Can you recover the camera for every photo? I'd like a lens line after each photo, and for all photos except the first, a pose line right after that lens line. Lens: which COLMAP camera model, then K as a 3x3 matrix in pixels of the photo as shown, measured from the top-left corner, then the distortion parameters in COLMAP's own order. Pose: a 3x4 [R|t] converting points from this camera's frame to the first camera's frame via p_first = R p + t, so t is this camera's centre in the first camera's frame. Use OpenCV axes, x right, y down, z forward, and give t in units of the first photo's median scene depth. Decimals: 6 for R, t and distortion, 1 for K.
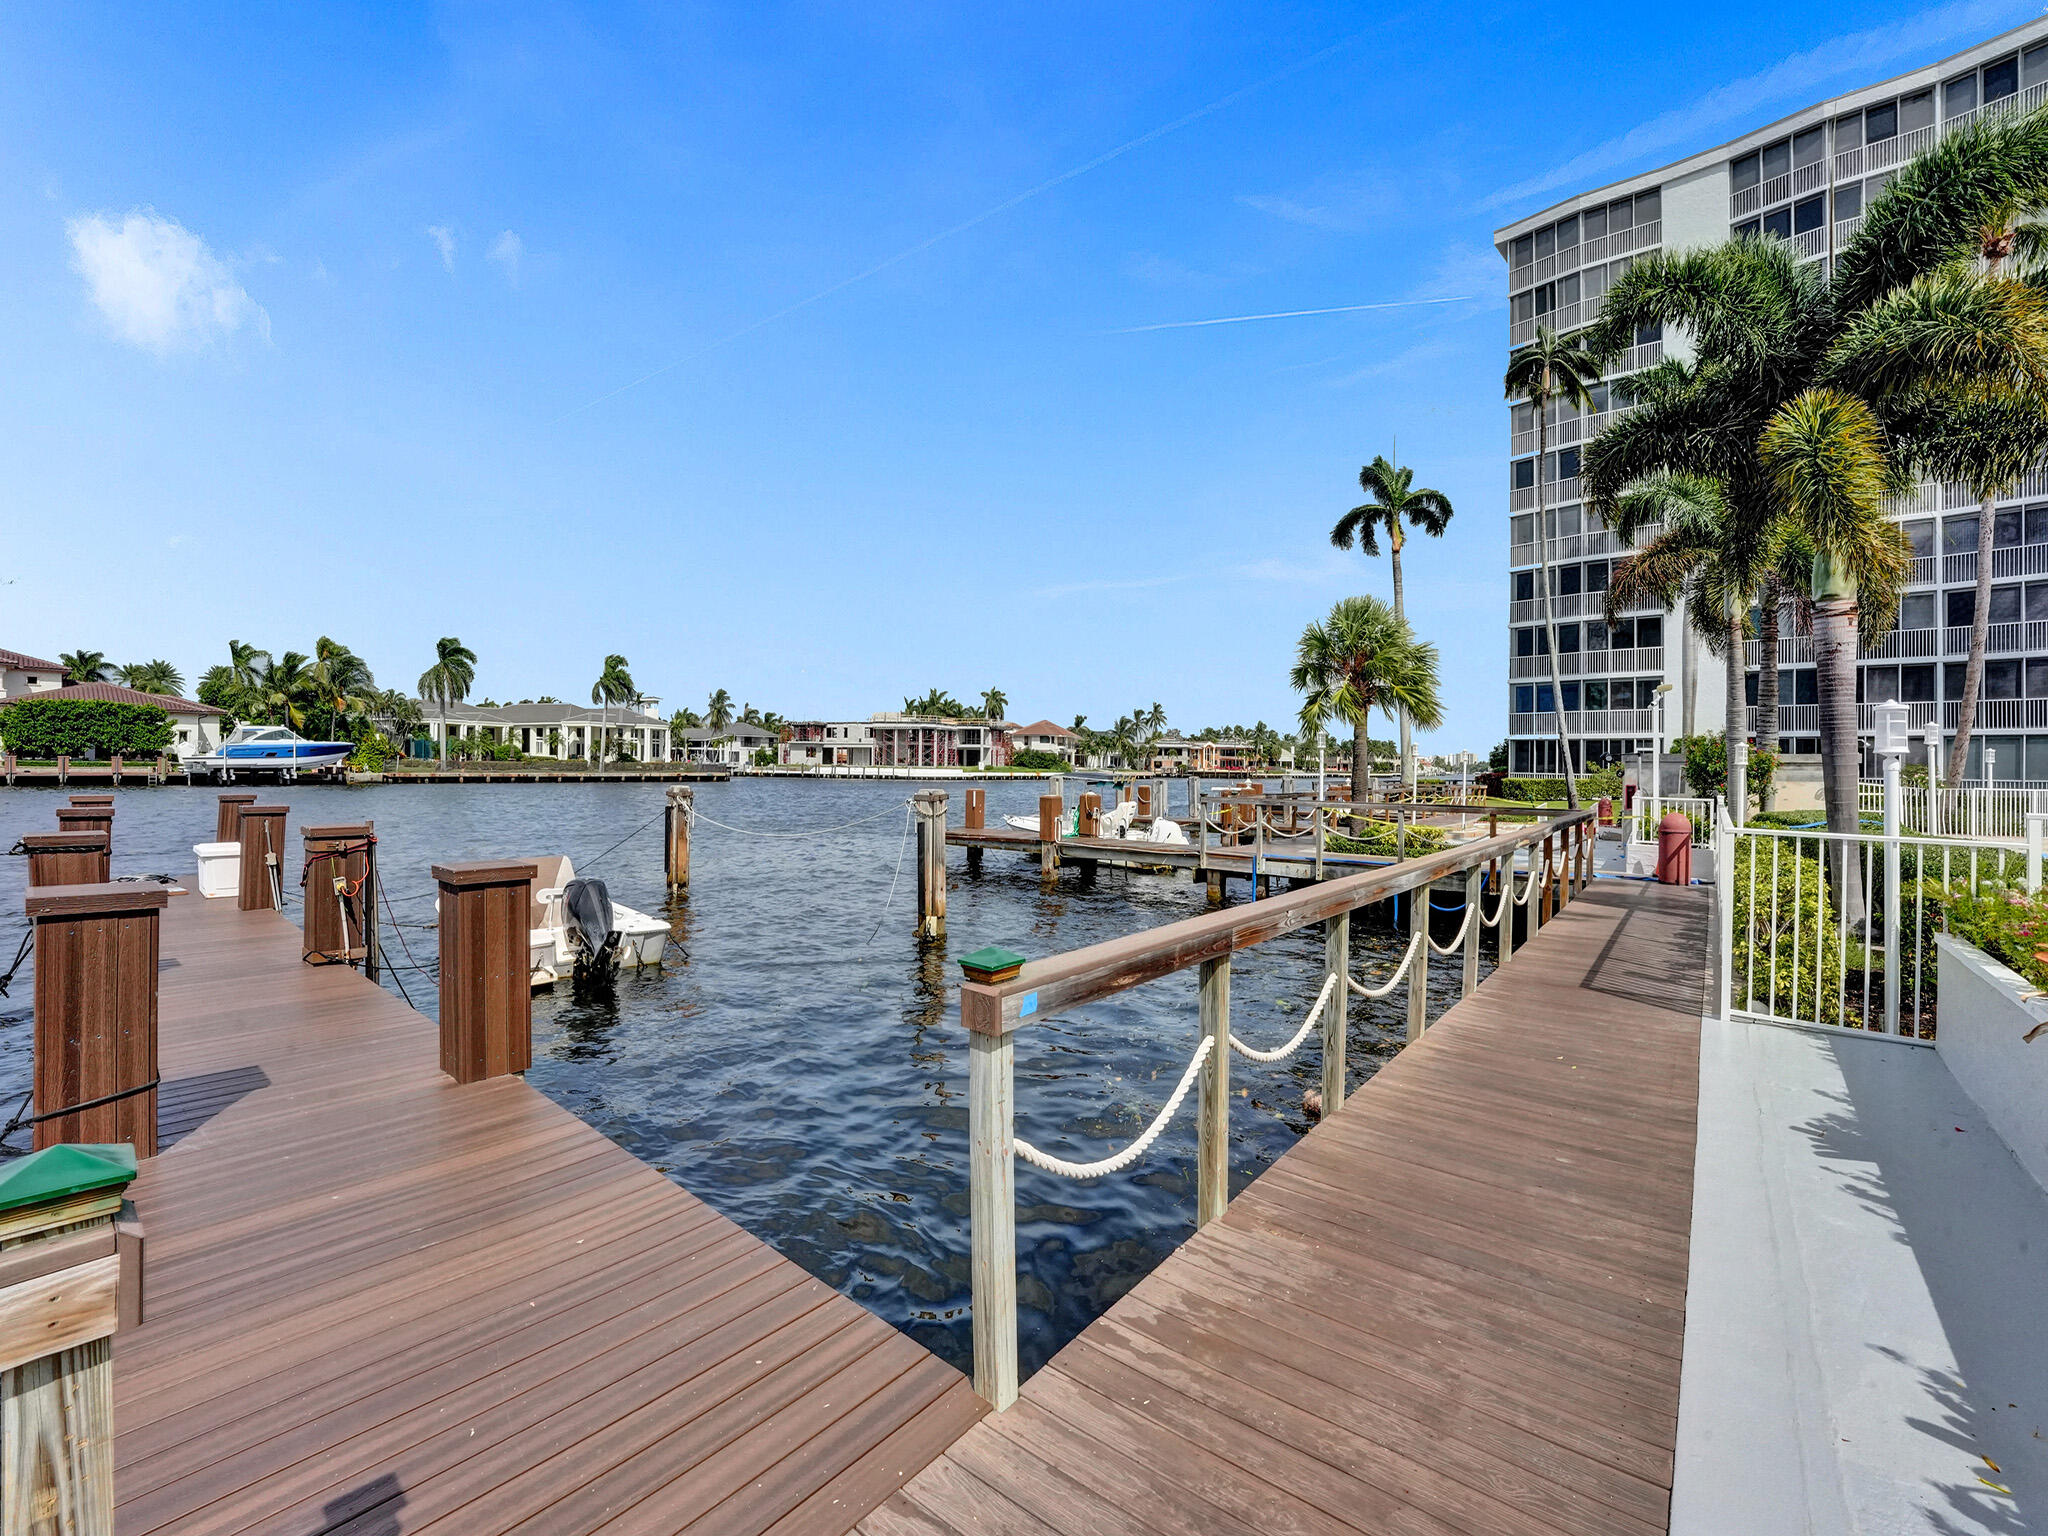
lens RADIAL K [[834.4, 0, 1026.0], [0, 834.4, 765.6], [0, 0, 1]] dist [-0.021798, 0.000805]
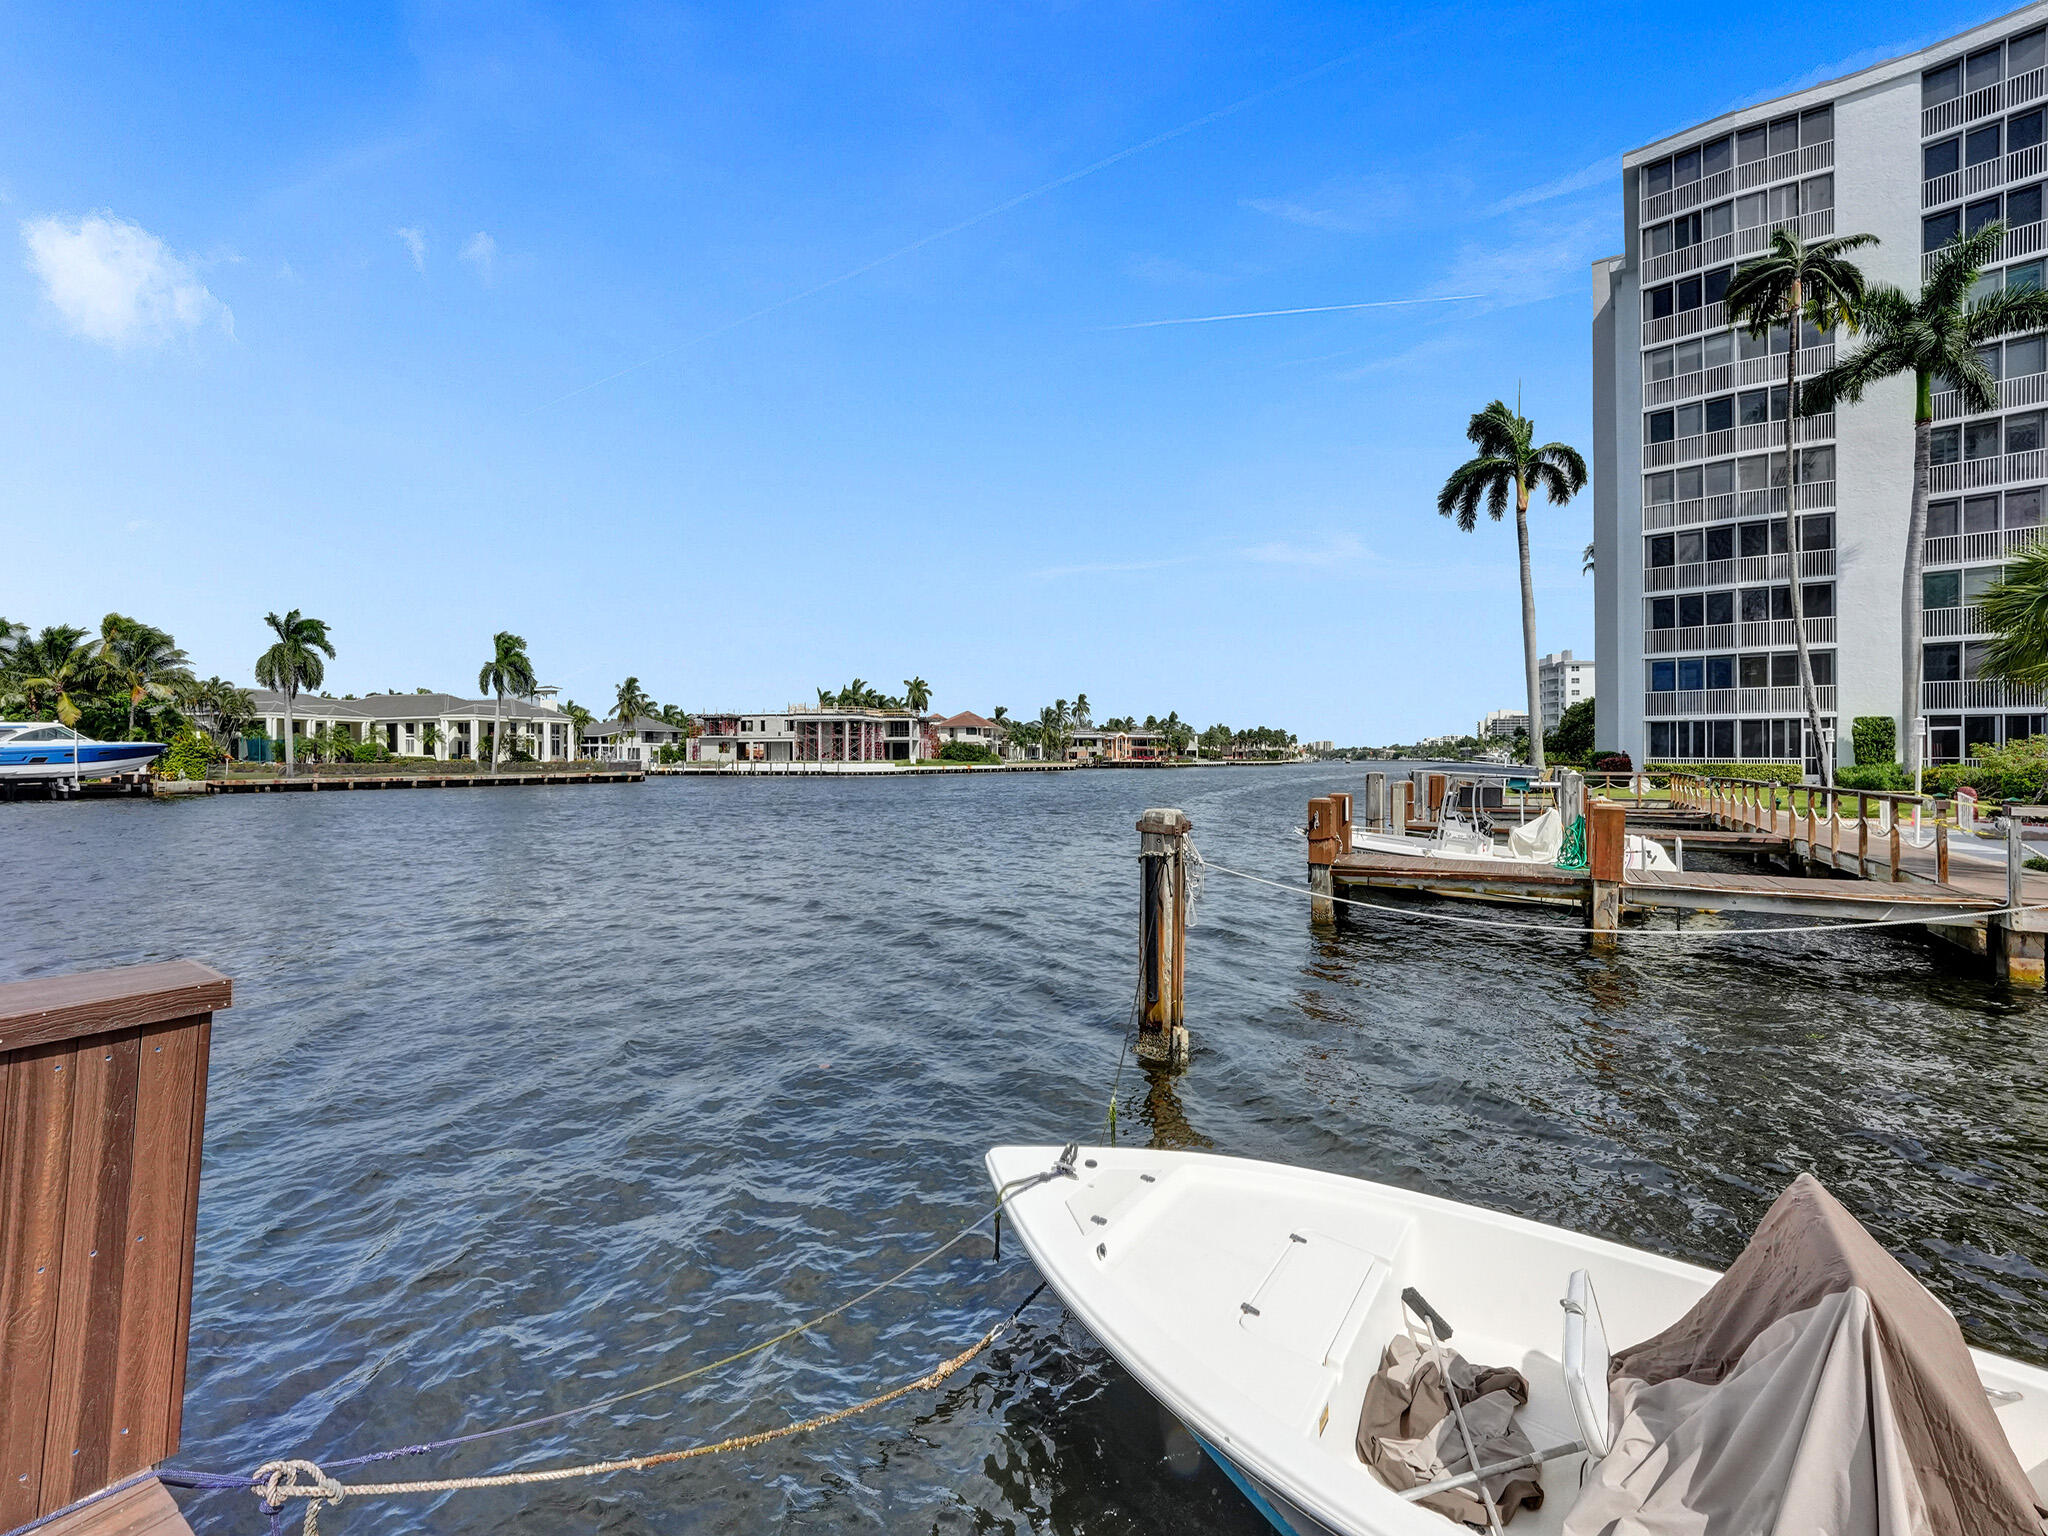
lens RADIAL K [[828.3, 0, 1039.3], [0, 828.3, 764.8], [0, 0, 1]] dist [-0.014751, 0.004451]
pose [[0.989071, -0.017037, 0.146455, -0.070996], [0.015730, 0.999825, 0.010081, -0.001105], [-0.146602, -0.007667, 0.989166, 0.070661]]
